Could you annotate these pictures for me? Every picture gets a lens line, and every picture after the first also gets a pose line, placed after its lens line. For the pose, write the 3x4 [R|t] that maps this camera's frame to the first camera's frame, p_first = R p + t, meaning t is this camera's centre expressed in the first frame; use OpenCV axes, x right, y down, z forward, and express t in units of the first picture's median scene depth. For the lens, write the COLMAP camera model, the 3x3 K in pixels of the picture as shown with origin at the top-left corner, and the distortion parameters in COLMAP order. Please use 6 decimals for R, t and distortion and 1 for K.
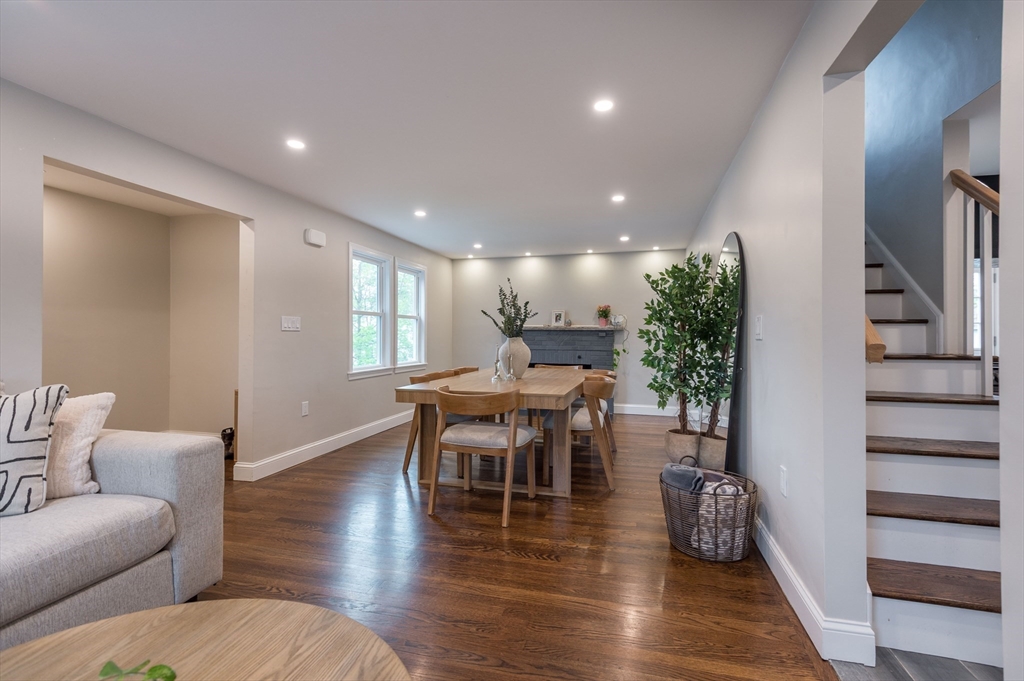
lens RADIAL K [[463.7, 0, 516.3], [0, 463.7, 336.1], [0, 0, 1]] dist [0.000873, 0.000375]
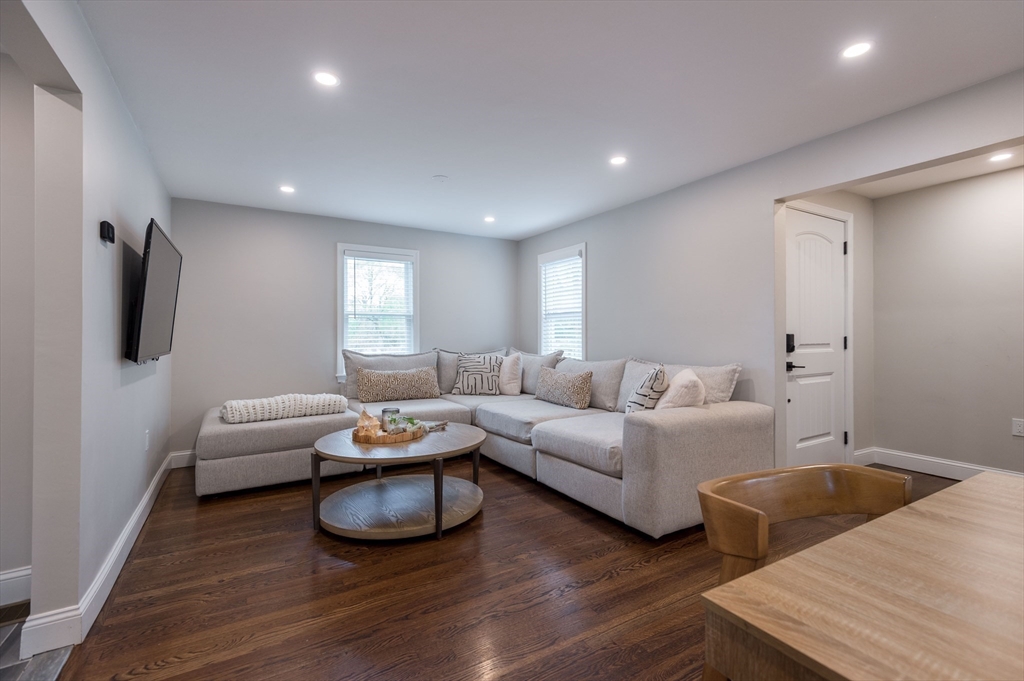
lens RADIAL K [[463.7, 0, 516.9], [0, 463.7, 335.5], [0, 0, 1]] dist [0.000873, 0.000375]
pose [[-0.694378, 0.000862, -0.719610, 0.570347], [-0.000866, 0.999998, 0.002034, -0.004803], [0.719610, 0.002036, -0.694376, 1.857923]]
